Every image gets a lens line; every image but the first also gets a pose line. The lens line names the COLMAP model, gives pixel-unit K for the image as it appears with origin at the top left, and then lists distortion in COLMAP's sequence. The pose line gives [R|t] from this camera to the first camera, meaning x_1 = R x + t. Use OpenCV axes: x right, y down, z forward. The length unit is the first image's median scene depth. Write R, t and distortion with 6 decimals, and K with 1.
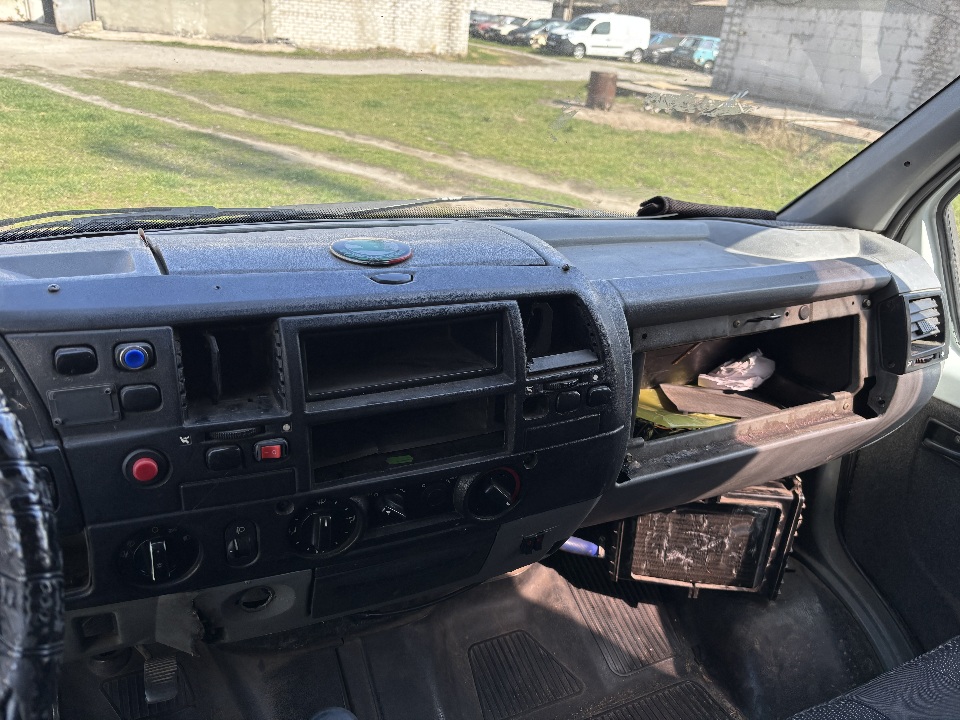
lens RADIAL K [[749.1, 0, 480.0], [0, 749.1, 360.0], [0, 0, 1]] dist [0.061964, -0.076564]
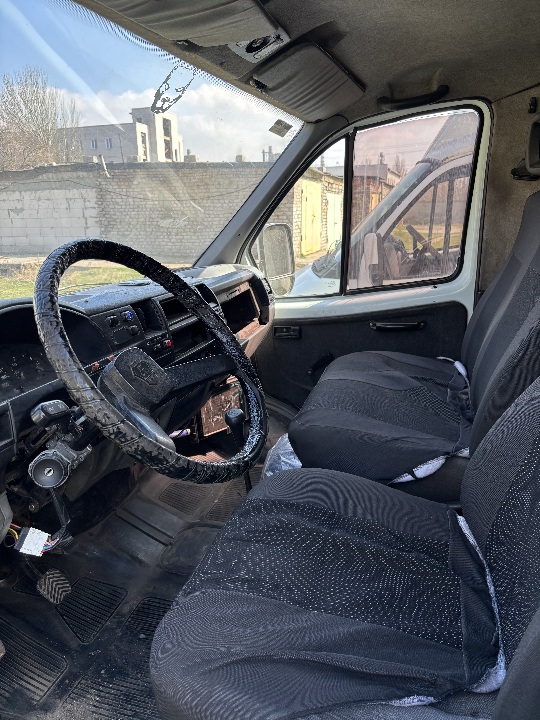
lens RADIAL K [[561.9, 0, 270.0], [0, 561.9, 360.0], [0, 0, 1]] dist [0.061964, -0.076564]
pose [[0.678496, -0.300240, 0.670446, -0.815768], [0.393520, 0.919218, 0.013401, 0.164508], [-0.620310, 0.254741, 0.741837, -0.439563]]
